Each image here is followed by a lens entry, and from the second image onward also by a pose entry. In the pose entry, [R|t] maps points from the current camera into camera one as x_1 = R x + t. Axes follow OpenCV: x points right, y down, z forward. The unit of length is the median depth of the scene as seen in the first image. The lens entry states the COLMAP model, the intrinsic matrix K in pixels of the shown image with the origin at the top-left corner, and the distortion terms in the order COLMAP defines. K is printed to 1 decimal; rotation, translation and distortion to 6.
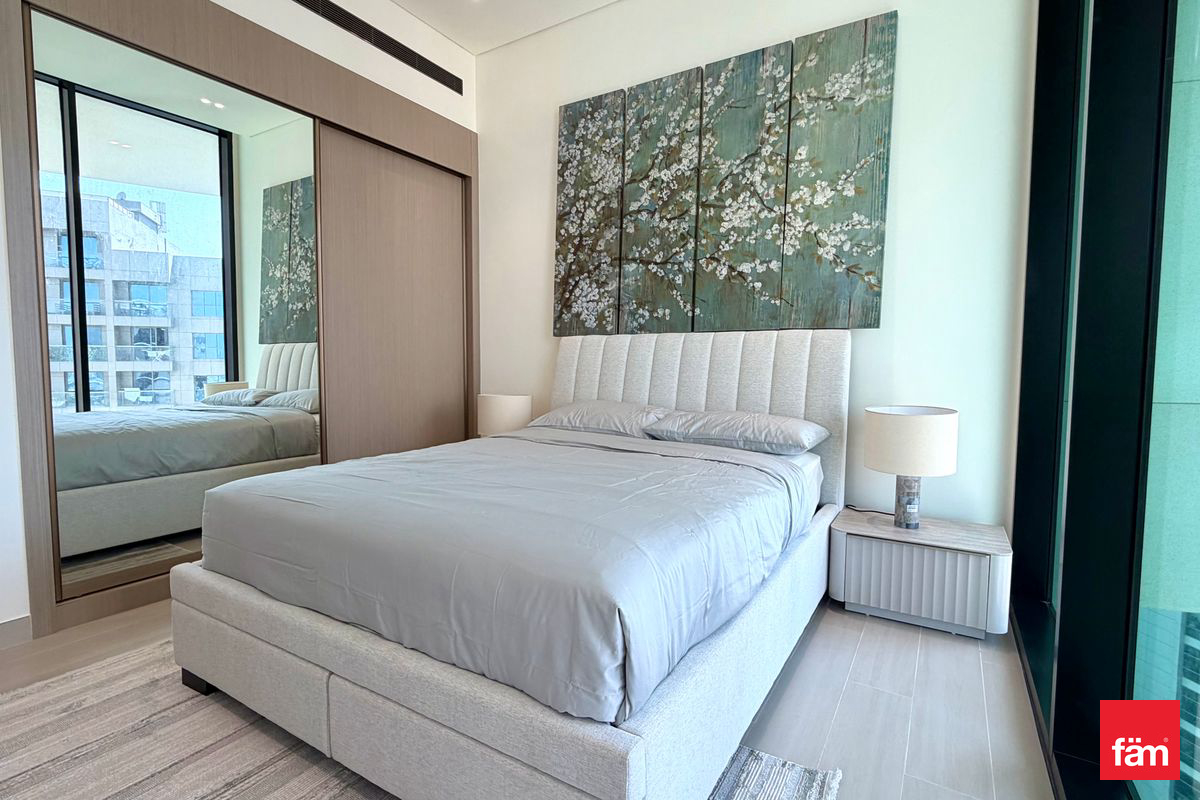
lens RADIAL K [[566.4, 0, 598.2], [0, 566.4, 401.0], [0, 0, 1]] dist [0.001406, -0.001436]
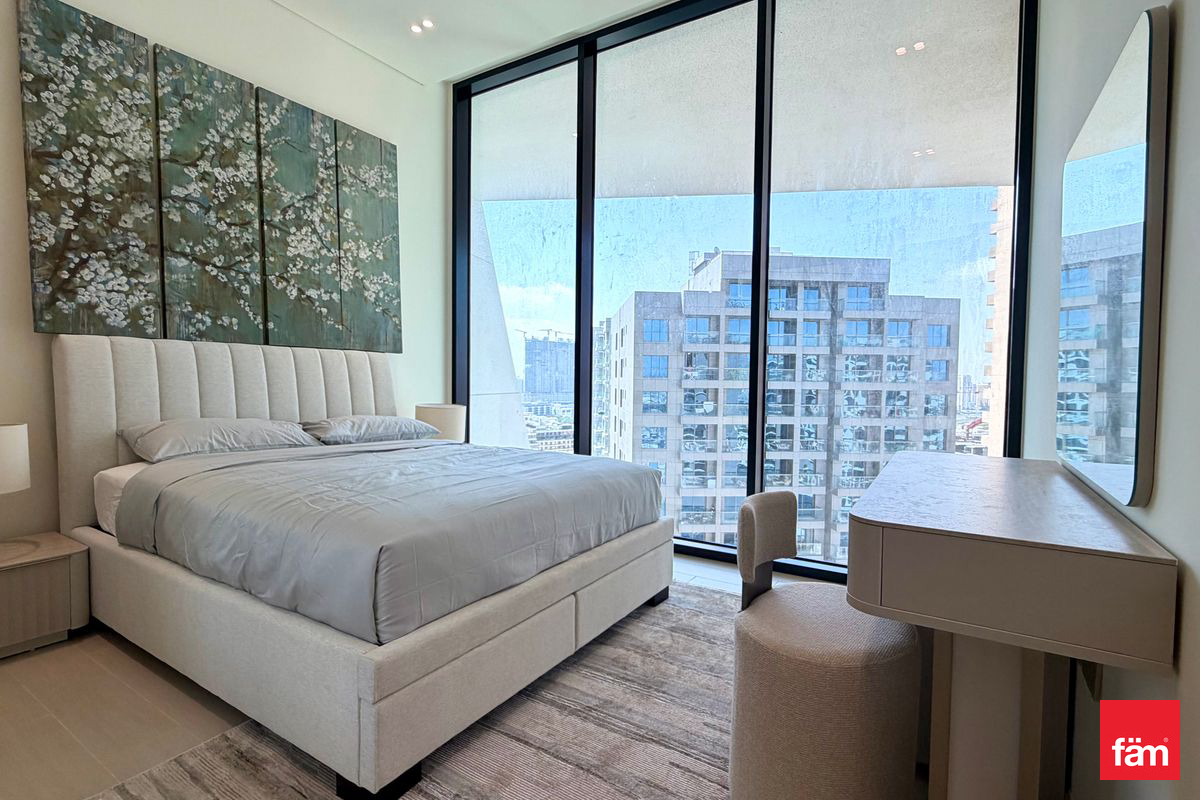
lens RADIAL K [[566.4, 0, 596.2], [0, 566.4, 394.9], [0, 0, 1]] dist [0.001406, -0.001436]
pose [[0.016986, -0.034827, 0.999249, -0.820968], [0.041079, 0.998574, 0.034105, -0.040138], [-0.999012, 0.040468, 0.018392, 0.375332]]
